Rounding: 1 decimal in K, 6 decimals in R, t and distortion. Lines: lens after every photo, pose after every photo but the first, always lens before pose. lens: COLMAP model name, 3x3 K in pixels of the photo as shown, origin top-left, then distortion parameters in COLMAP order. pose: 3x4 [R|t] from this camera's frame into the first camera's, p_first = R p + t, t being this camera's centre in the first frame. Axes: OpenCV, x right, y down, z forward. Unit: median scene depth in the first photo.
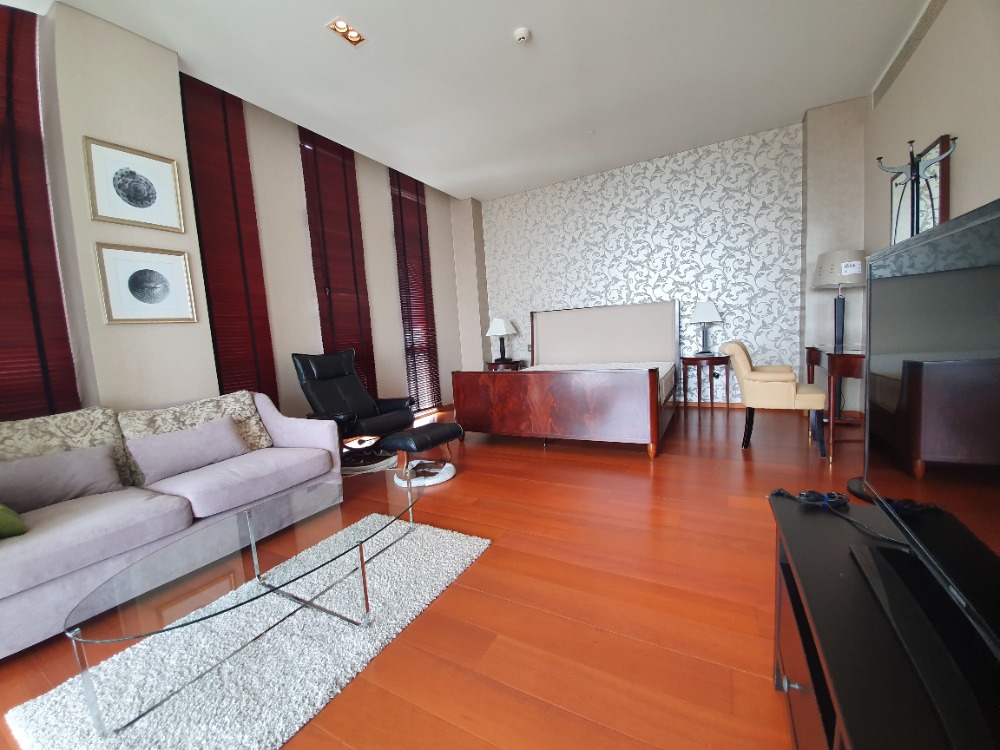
lens RADIAL K [[397.5, 0, 500.0], [0, 397.5, 375.0], [0, 0, 1]] dist [0.000184, -0.010544]
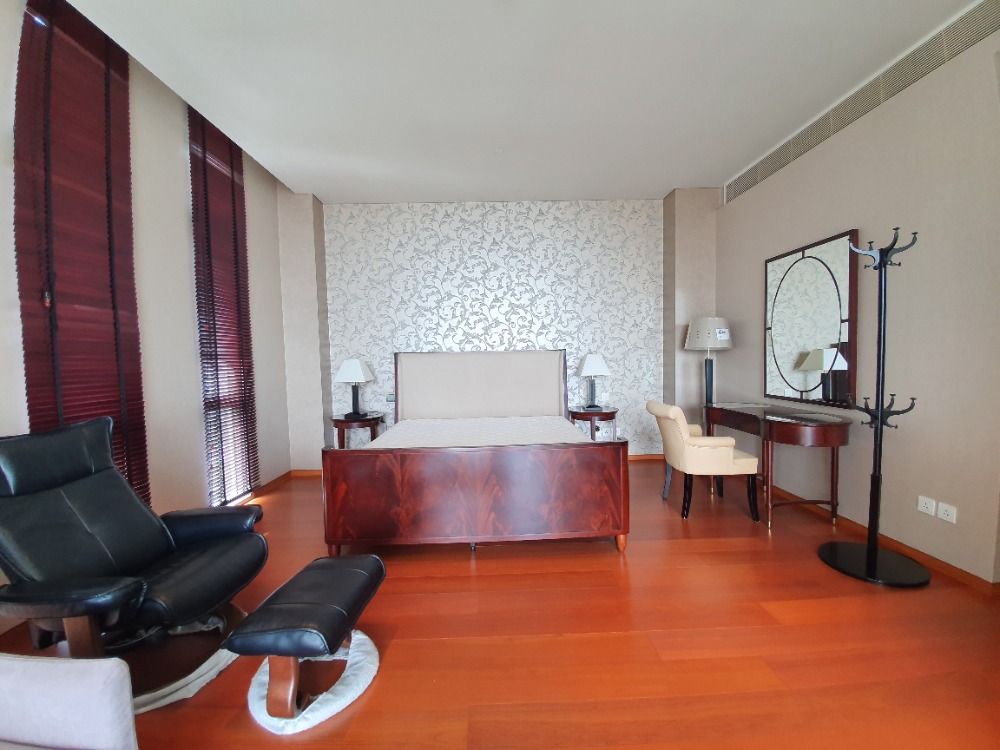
lens RADIAL K [[397.5, 0, 500.0], [0, 397.5, 375.0], [0, 0, 1]] dist [0.000184, -0.010544]
pose [[0.863852, 0.023858, 0.503181, -0.156502], [0.016491, 0.997003, -0.075584, -0.058684], [-0.503476, 0.073591, 0.860870, 0.255369]]
